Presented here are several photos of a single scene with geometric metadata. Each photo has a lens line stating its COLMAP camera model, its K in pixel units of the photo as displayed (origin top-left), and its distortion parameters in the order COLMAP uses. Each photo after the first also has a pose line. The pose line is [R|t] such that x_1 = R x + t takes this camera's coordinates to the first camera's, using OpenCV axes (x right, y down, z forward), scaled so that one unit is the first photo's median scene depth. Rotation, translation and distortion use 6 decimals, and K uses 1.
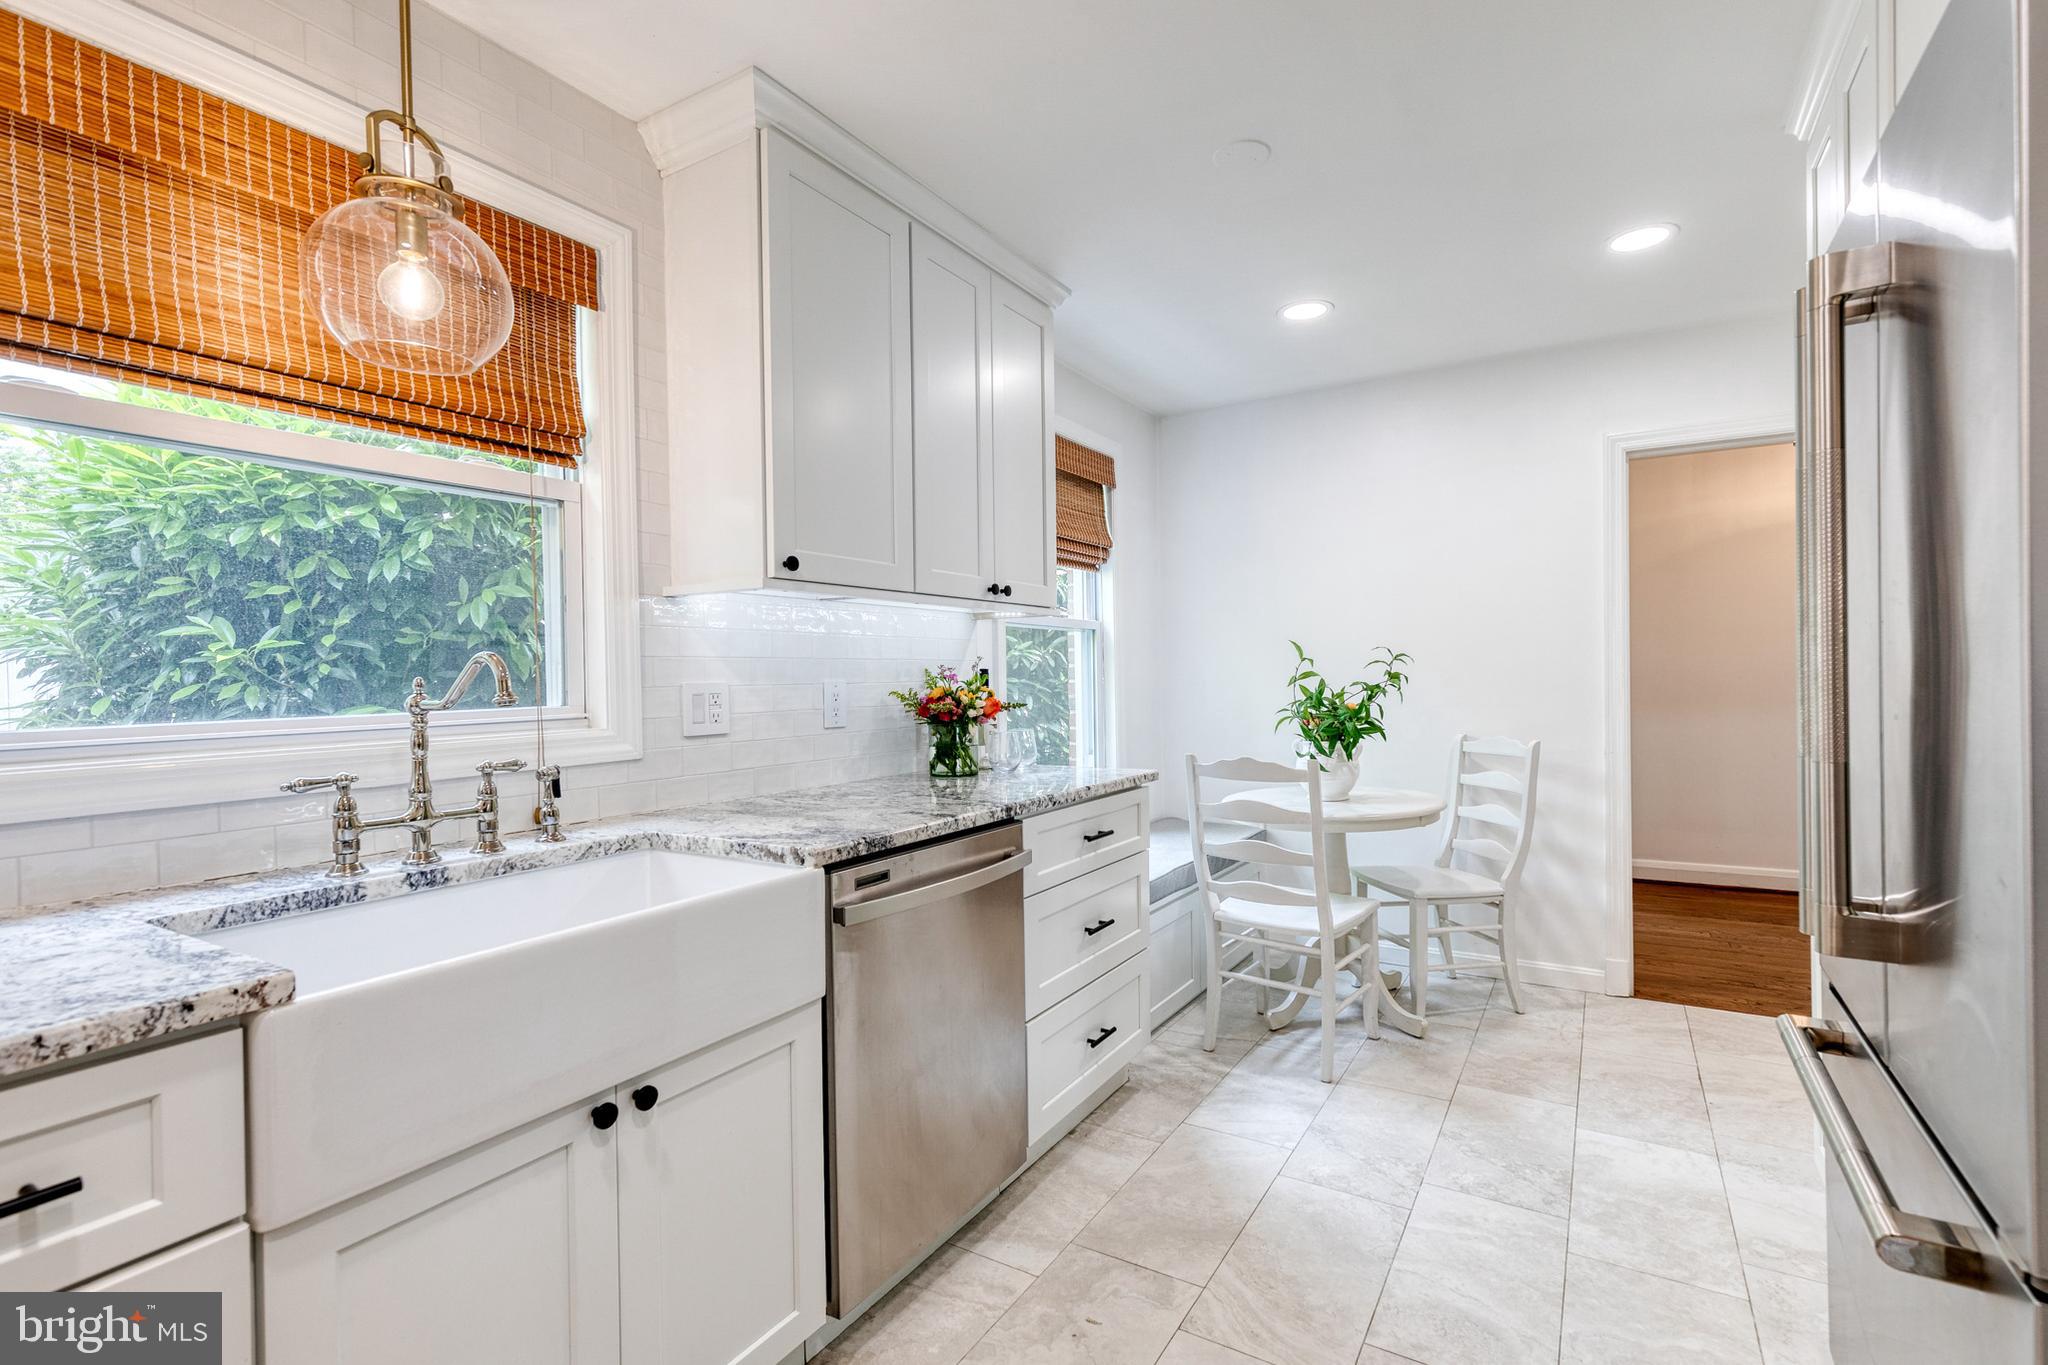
lens RADIAL K [[918.9, 0, 1027.8], [0, 918.9, 679.8], [0, 0, 1]] dist [0.012380, -0.004021]
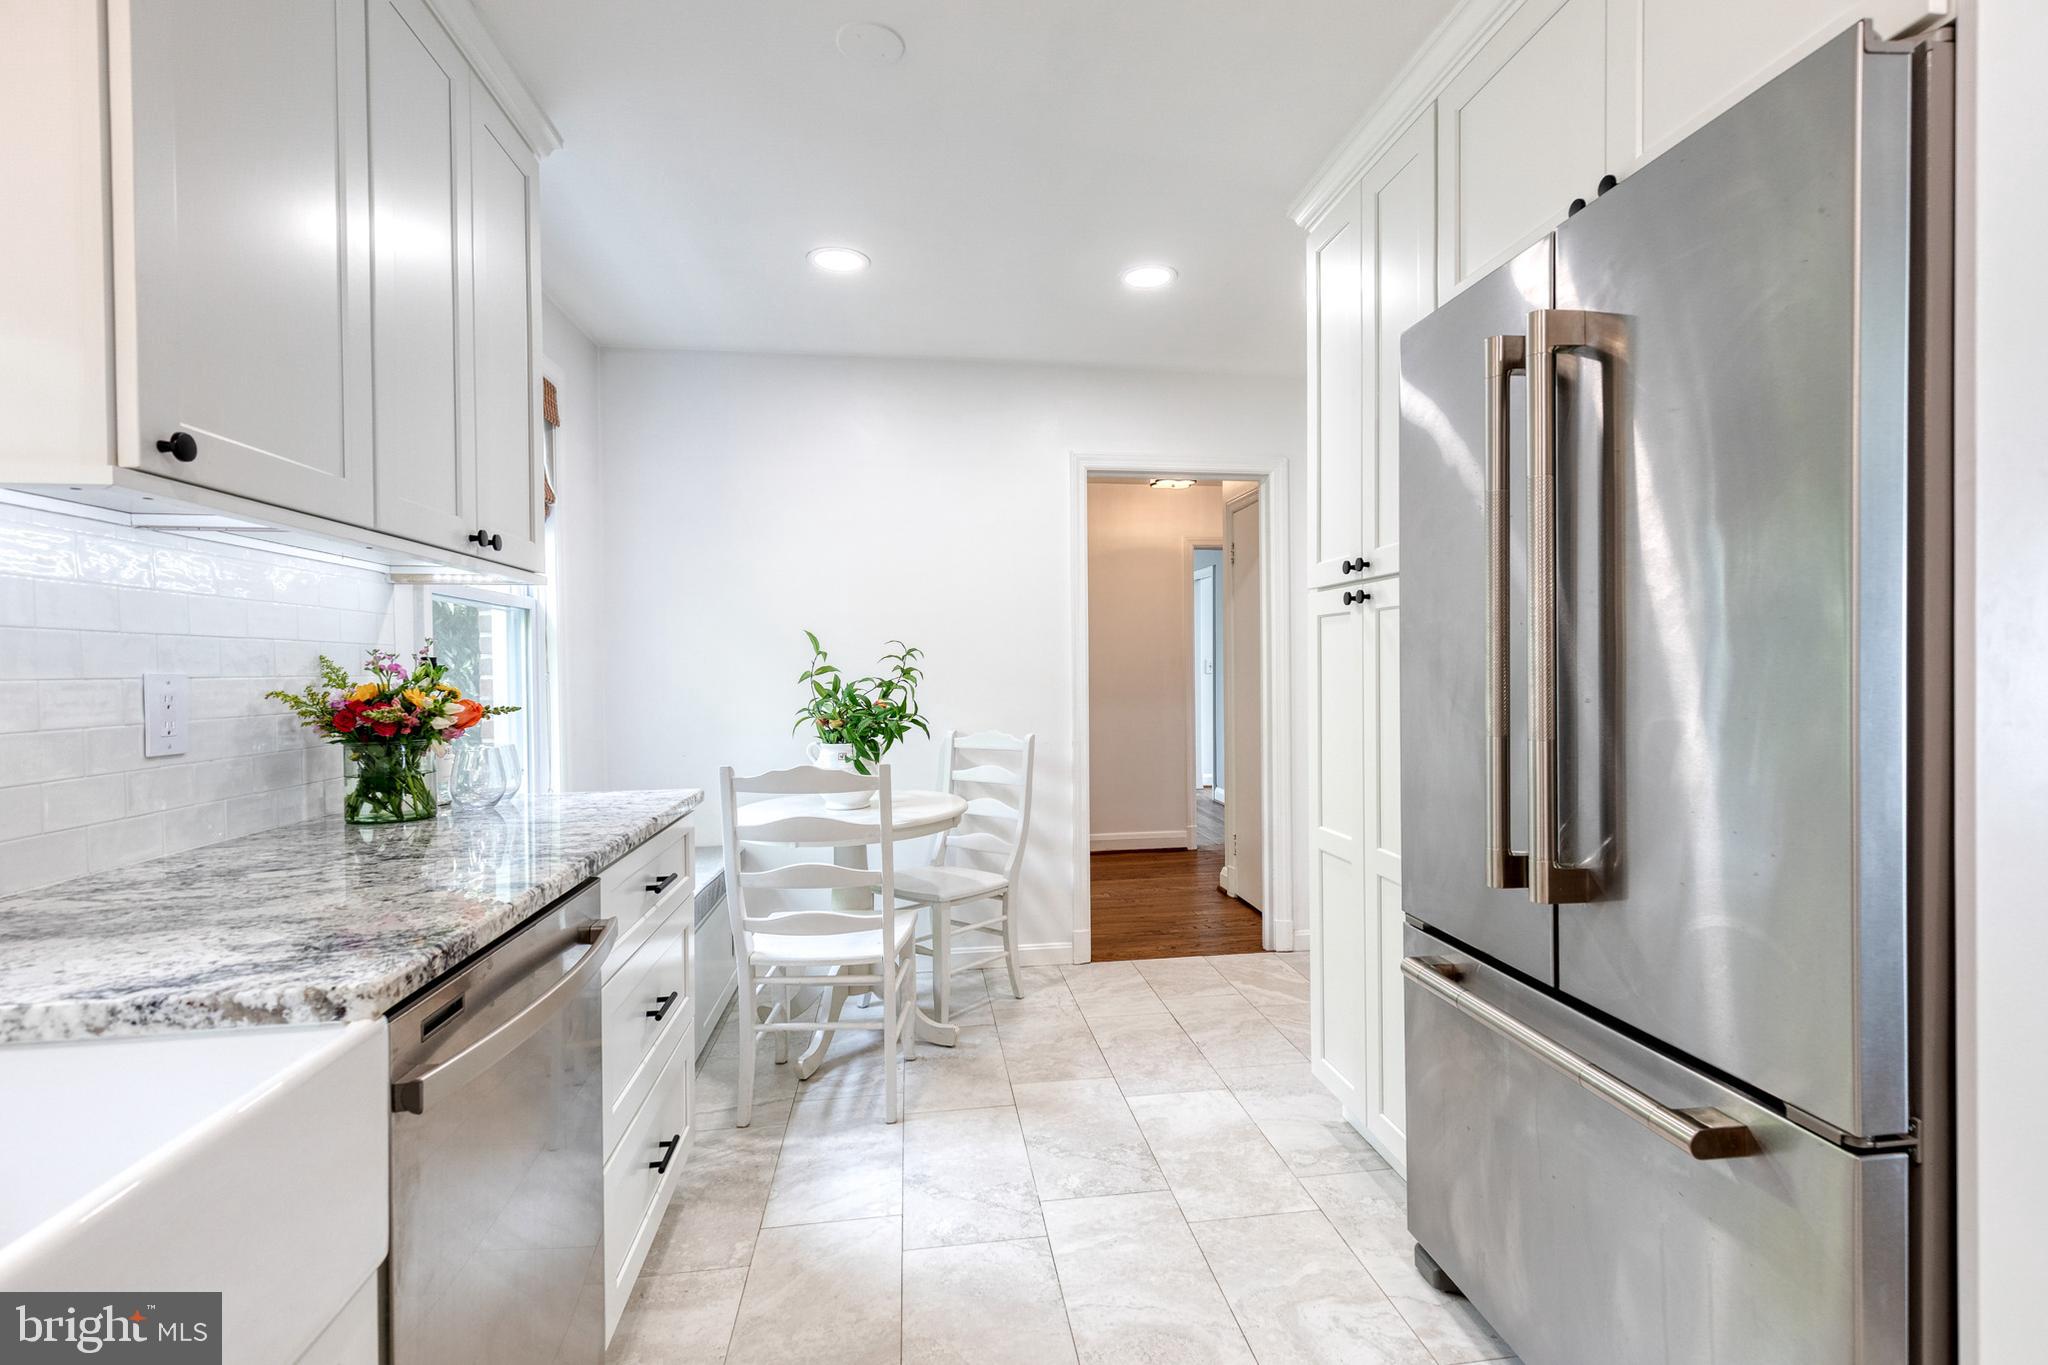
lens RADIAL K [[961.7, 0, 1027.0], [0, 961.7, 676.1], [0, 0, 1]] dist [0.011672, -0.000467]
pose [[0.770079, 0.001658, 0.637947, -0.167823], [0.000609, 0.999994, -0.003335, 0.004814], [-0.637948, 0.002957, 0.770073, 0.185595]]
